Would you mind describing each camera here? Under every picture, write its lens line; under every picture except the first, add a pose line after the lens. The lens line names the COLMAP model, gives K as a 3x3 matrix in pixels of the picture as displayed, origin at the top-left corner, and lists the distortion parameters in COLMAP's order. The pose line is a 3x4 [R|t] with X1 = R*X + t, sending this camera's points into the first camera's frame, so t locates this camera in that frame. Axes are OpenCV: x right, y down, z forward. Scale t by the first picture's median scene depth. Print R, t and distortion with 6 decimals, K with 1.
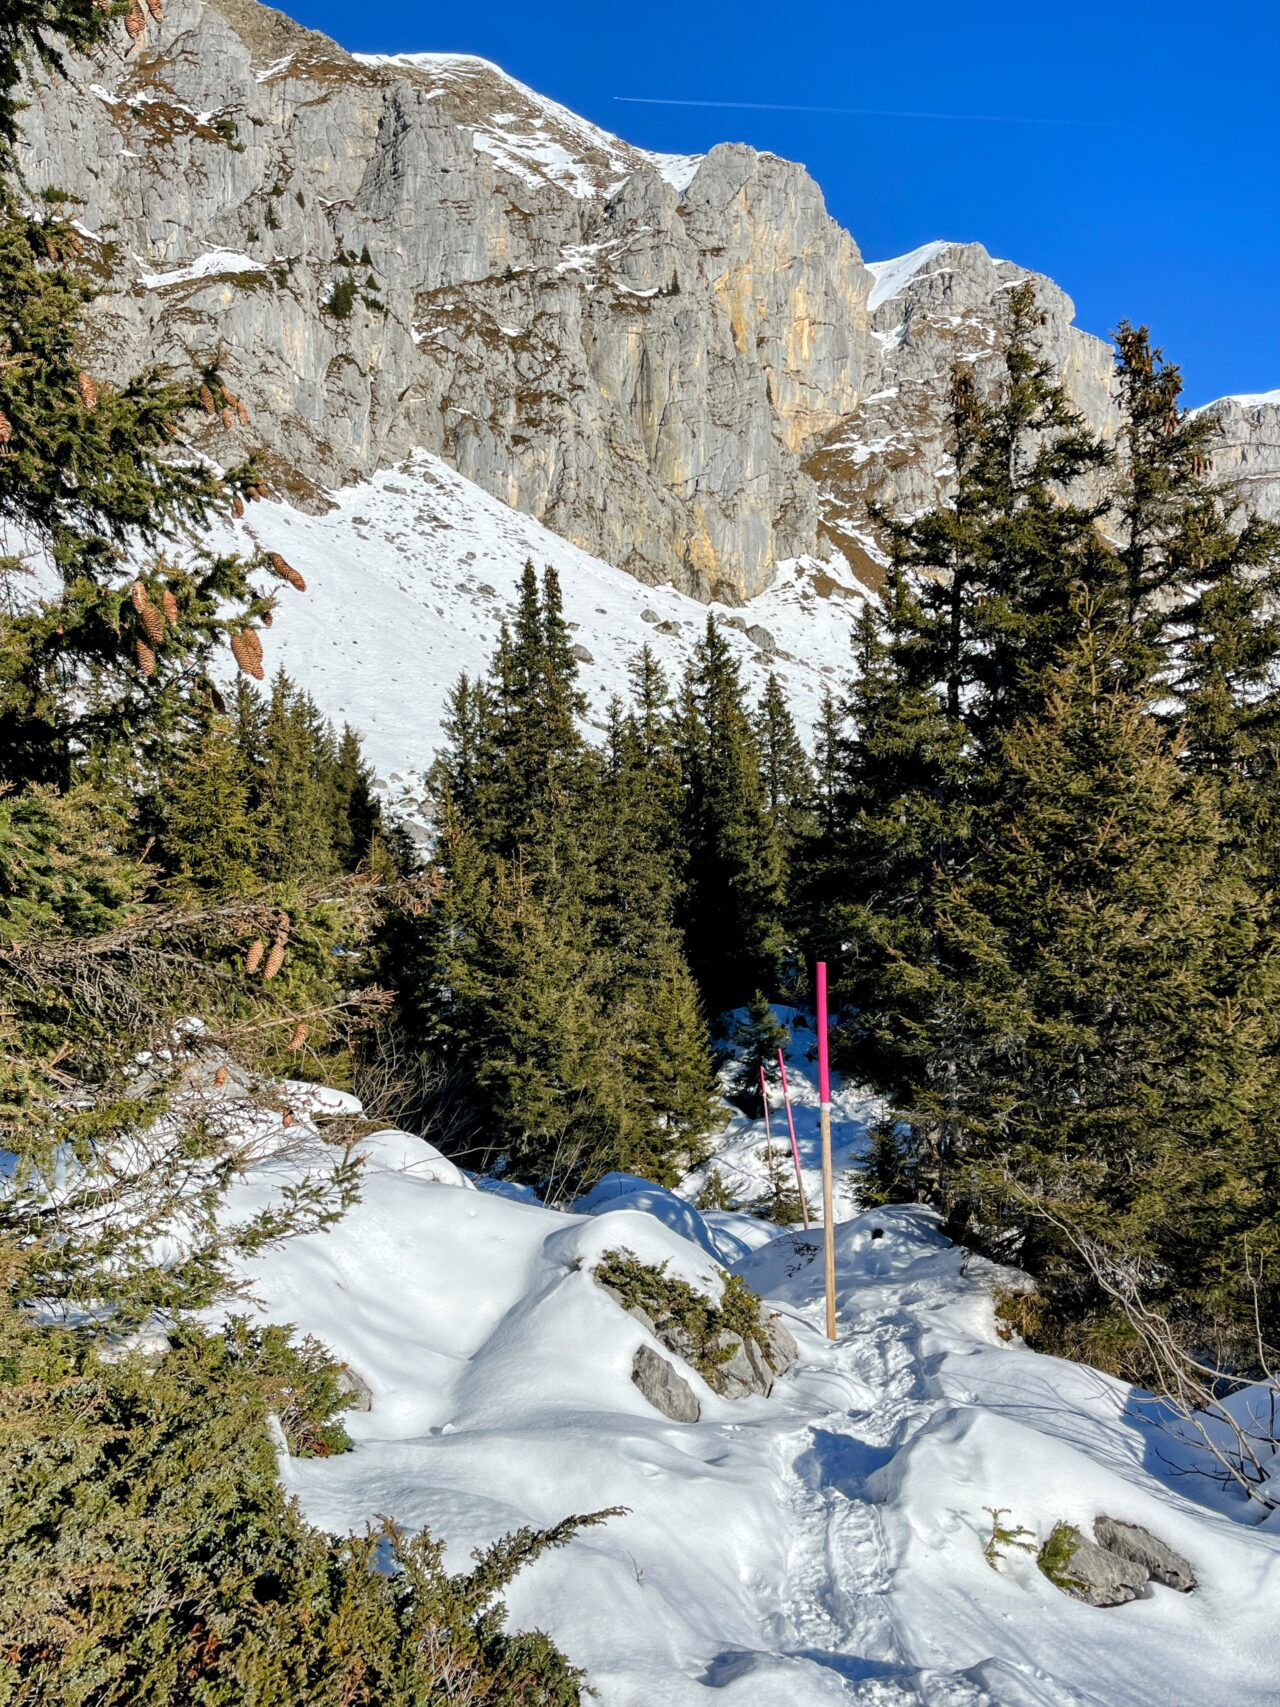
lens RADIAL K [[1412.7, 0, 637.7], [0, 1412.7, 853.9], [0, 0, 1]] dist [0.050170, -0.031388]
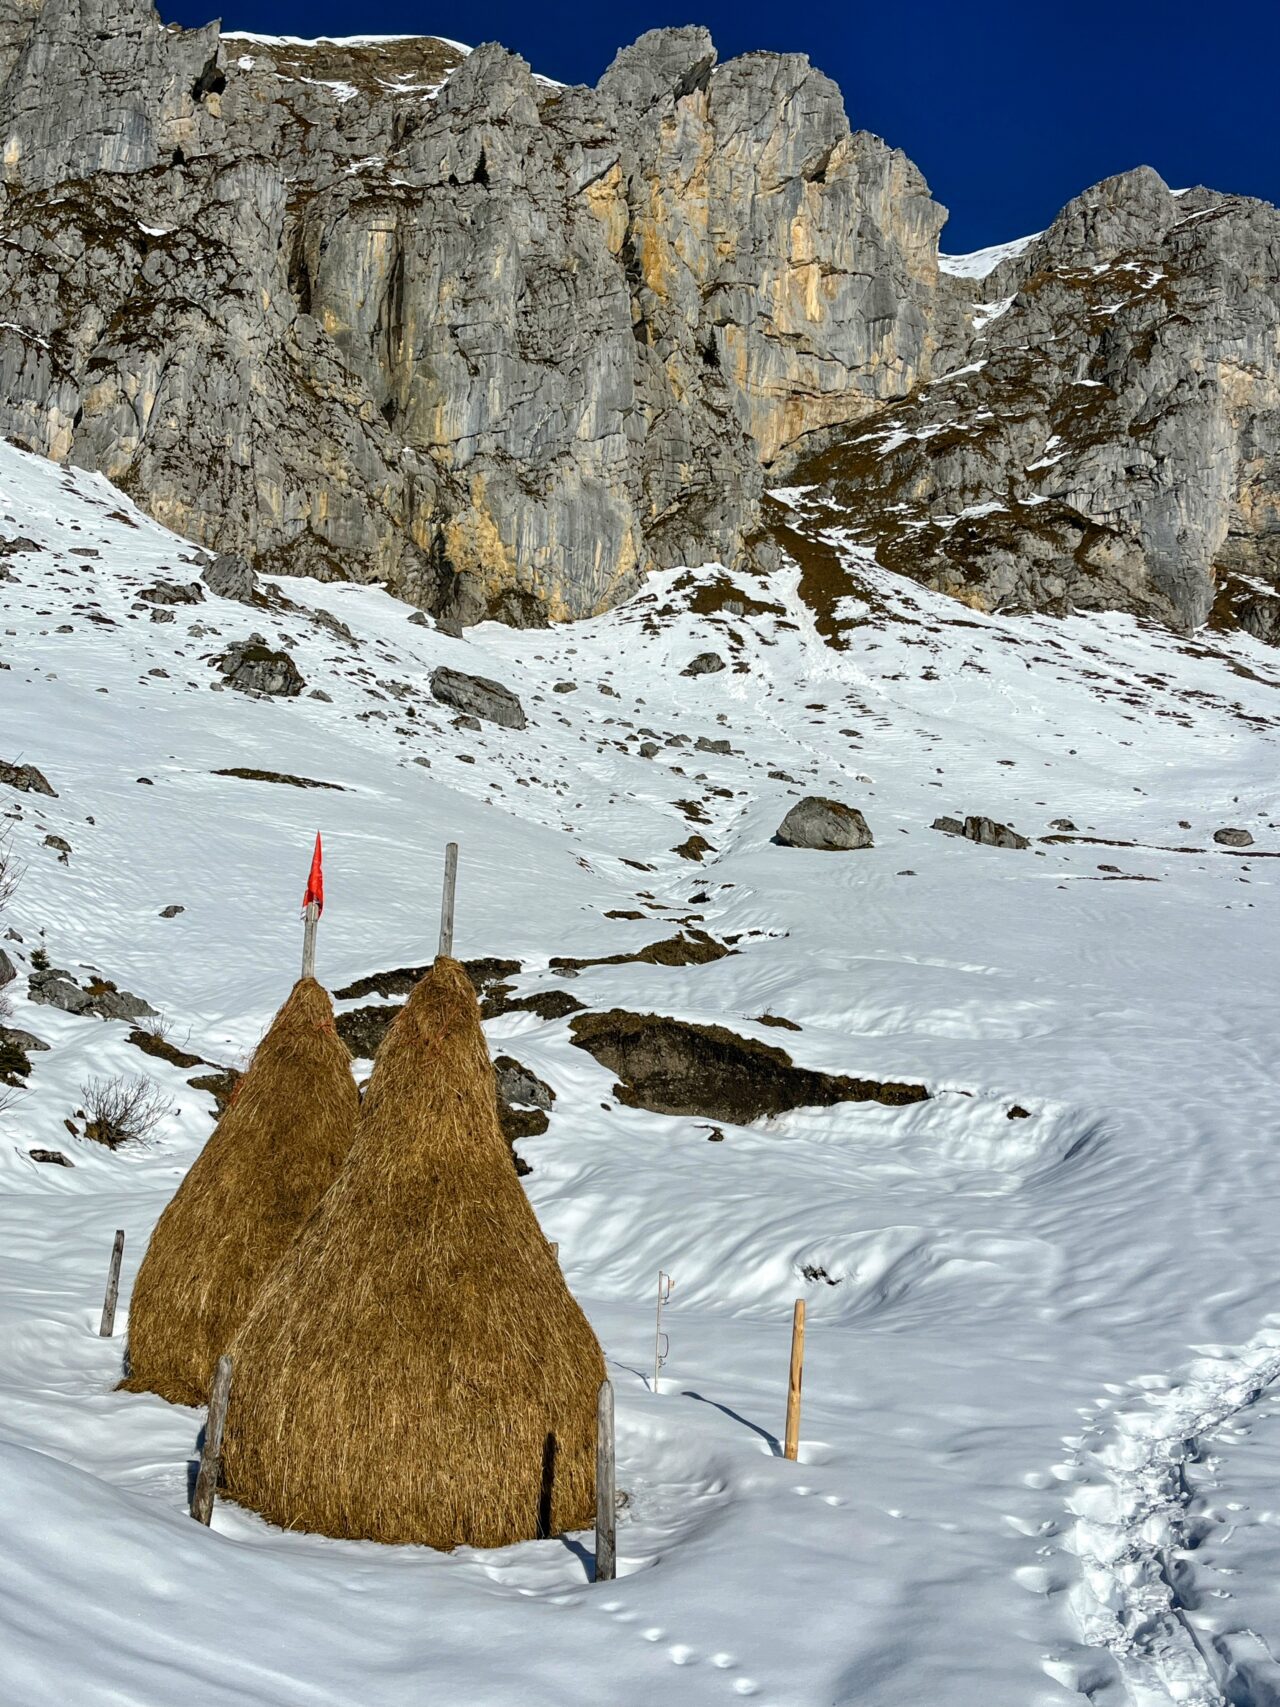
lens RADIAL K [[1593.3, 0, 647.0], [0, 1593.3, 865.7], [0, 0, 1]] dist [0.032406, 0.000000]
pose [[0.961173, -0.035555, -0.273647, 0.286168], [-0.010960, 0.985963, -0.166604, 0.034976], [0.275729, 0.163135, 0.947291, 0.373089]]
